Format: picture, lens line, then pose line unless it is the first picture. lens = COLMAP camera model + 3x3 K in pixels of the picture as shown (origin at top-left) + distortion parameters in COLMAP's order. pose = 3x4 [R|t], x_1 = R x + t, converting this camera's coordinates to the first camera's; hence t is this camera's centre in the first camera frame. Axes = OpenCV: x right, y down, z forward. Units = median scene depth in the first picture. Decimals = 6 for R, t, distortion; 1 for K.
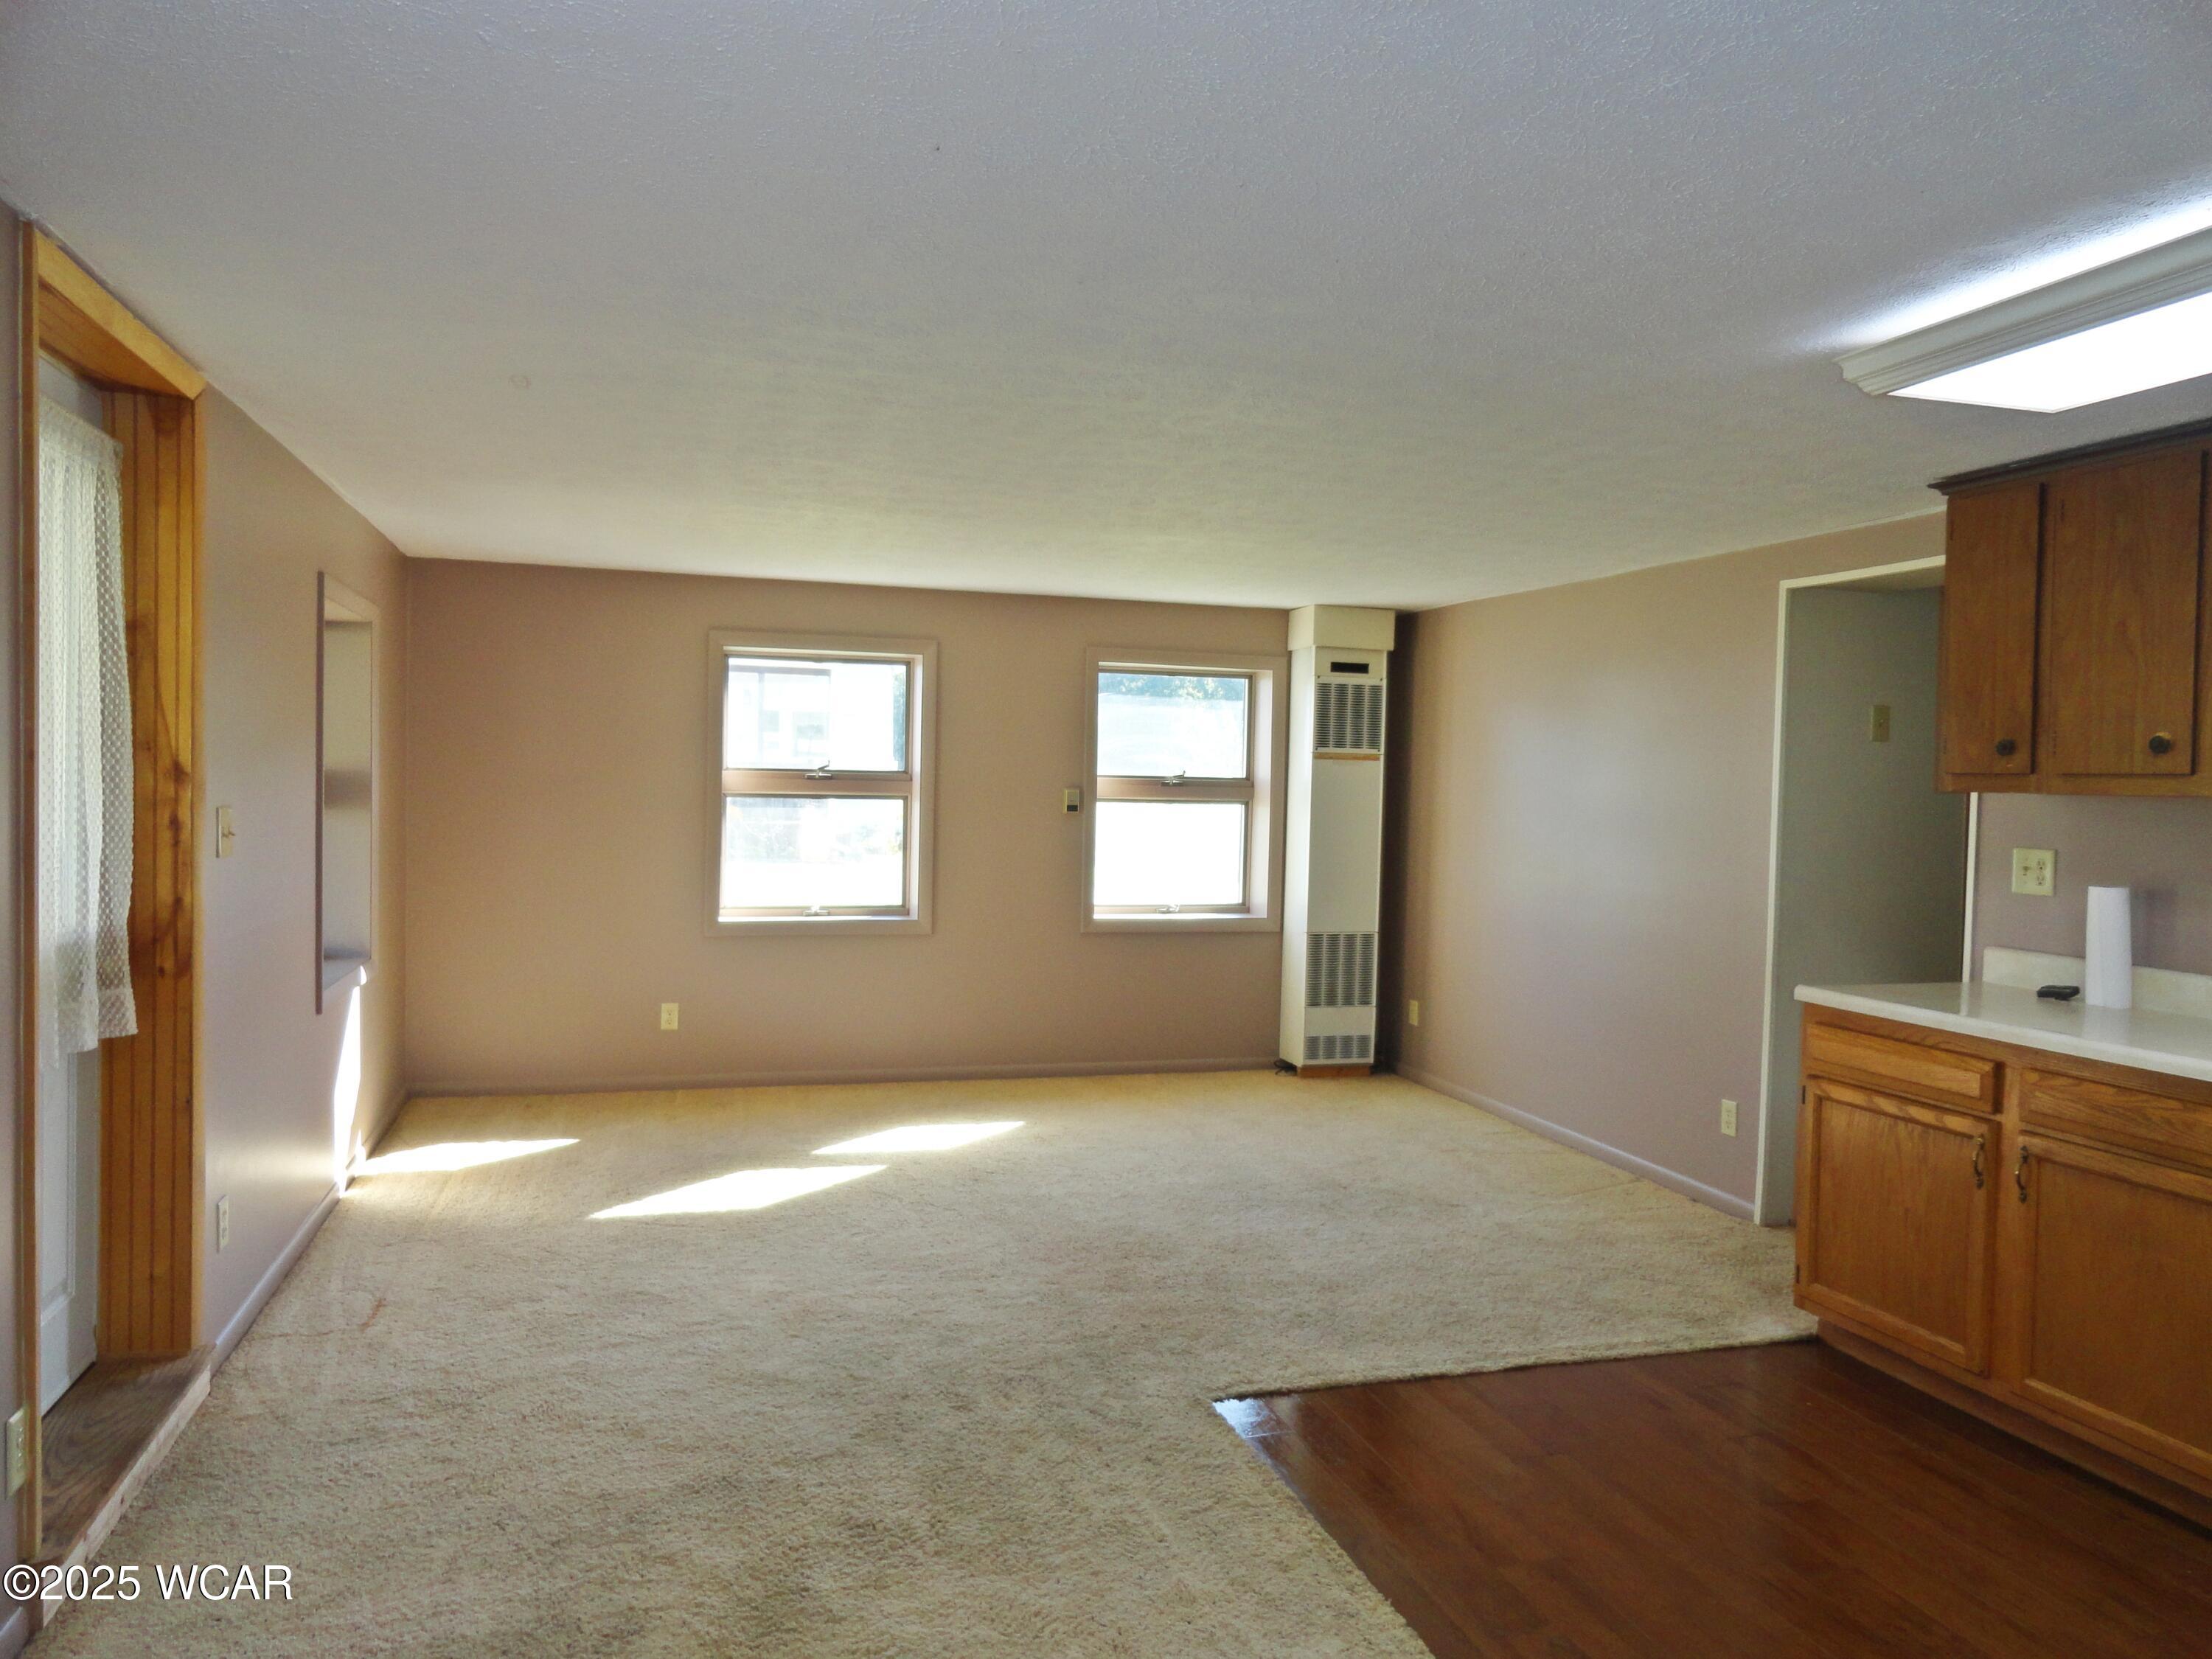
lens RADIAL K [[1520.9, 0, 1115.8], [0, 1520.9, 822.0], [0, 0, 1]] dist [0.021510, -0.026098]
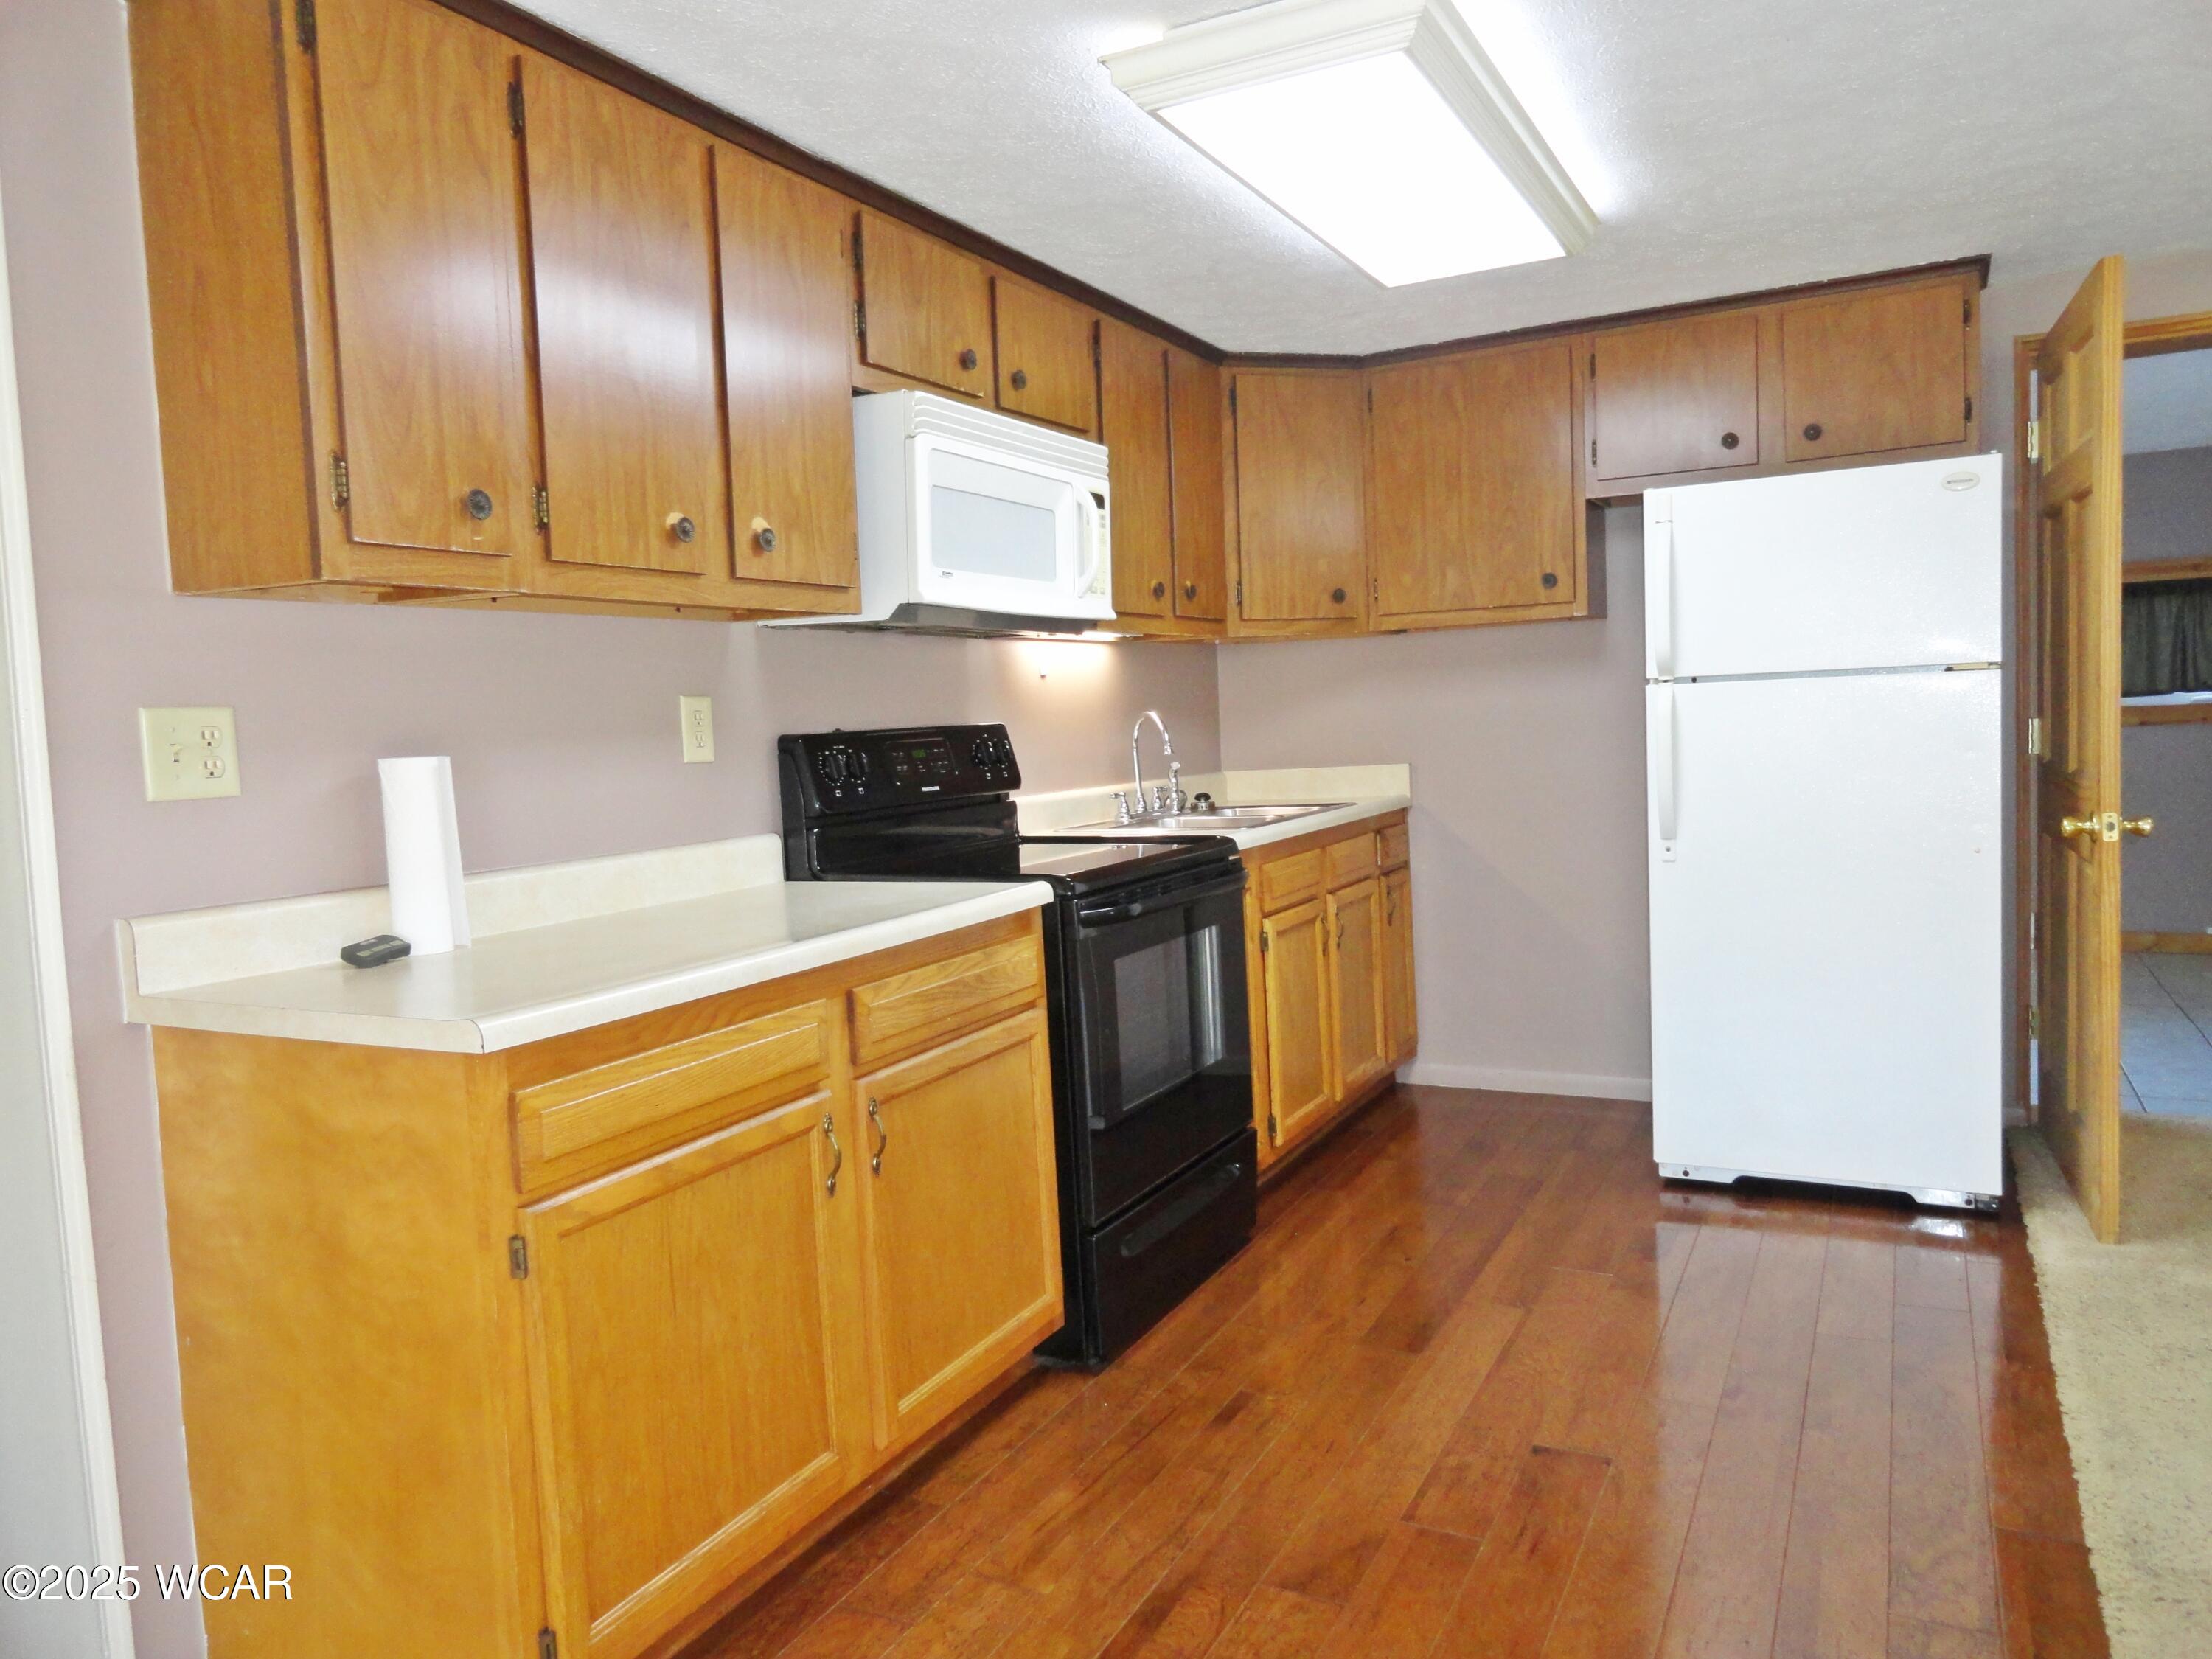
lens RADIAL K [[1520.9, 0, 1115.8], [0, 1520.9, 822.0], [0, 0, 1]] dist [0.021510, -0.026098]
pose [[-0.719097, -0.040231, 0.693744, 0.030319], [0.045589, 0.993441, 0.104866, 0.016810], [-0.693413, 0.107036, -0.712546, 1.241094]]
